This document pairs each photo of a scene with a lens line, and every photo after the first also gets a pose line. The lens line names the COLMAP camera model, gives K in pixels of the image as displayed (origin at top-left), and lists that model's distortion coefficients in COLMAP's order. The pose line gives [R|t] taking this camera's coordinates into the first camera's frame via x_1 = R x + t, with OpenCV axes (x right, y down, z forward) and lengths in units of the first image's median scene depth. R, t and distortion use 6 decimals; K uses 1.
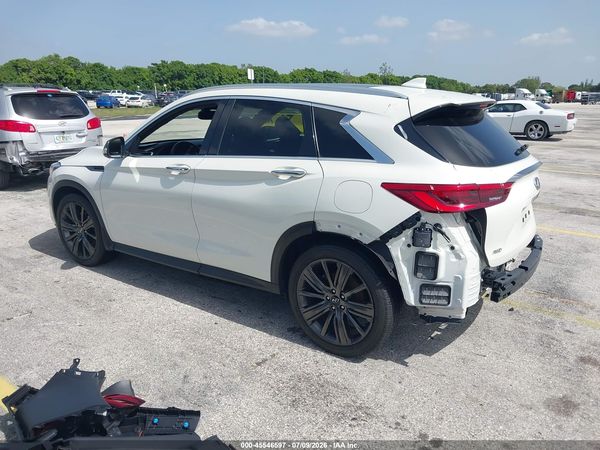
lens RADIAL K [[481.3, 0, 306.7], [0, 481.3, 225.3], [0, 0, 1]] dist [0.008090, -0.022742]
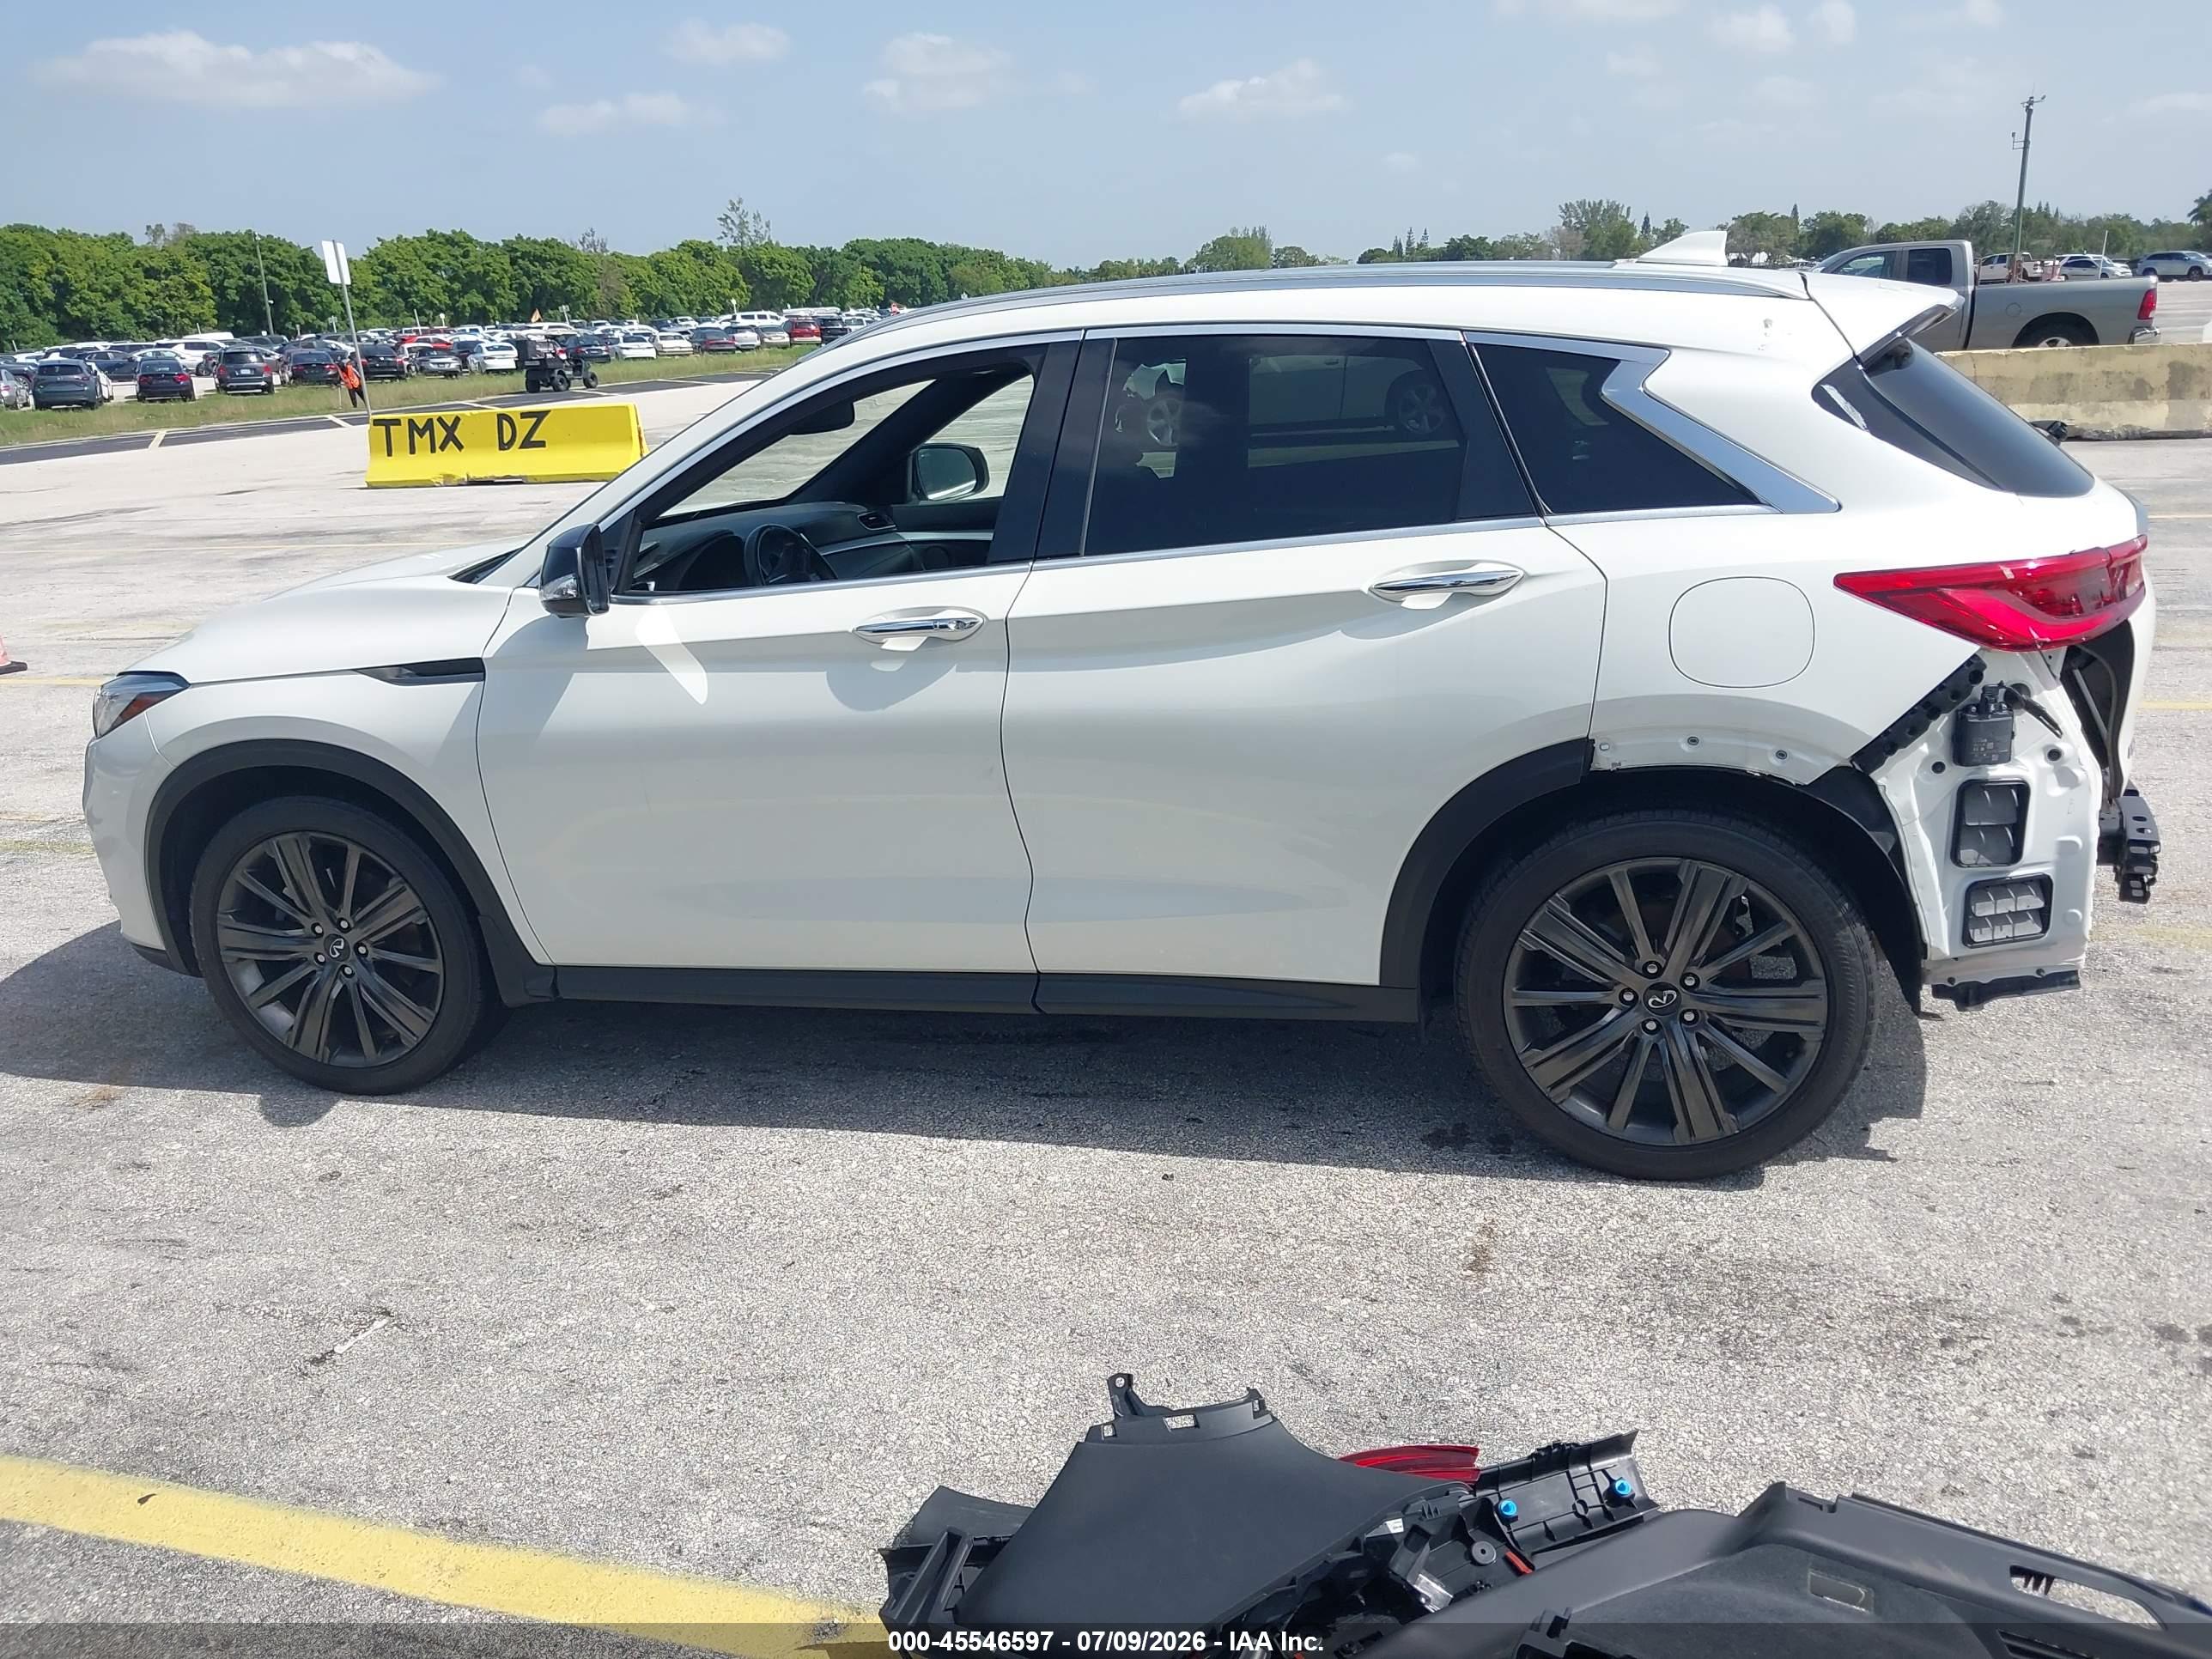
lens RADIAL K [[1774.4, 0, 1130.7], [0, 1774.4, 830.4], [0, 0, 1]] dist [0.008090, -0.022742]
pose [[0.929595, -0.153827, 0.334948, -0.577327], [0.147990, 0.988052, 0.043044, -0.038361], [-0.337568, 0.009555, 0.941253, 0.083264]]
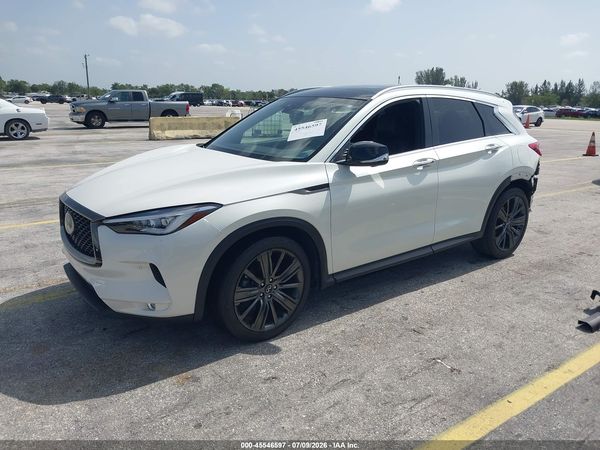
lens RADIAL K [[481.3, 0, 306.7], [0, 481.3, 225.3], [0, 0, 1]] dist [0.008090, -0.022742]
pose [[0.293427, -0.246017, 0.923784, -1.576684], [0.240249, 0.954284, 0.177828, -0.275041], [-0.925301, 0.169758, 0.339118, 1.041189]]
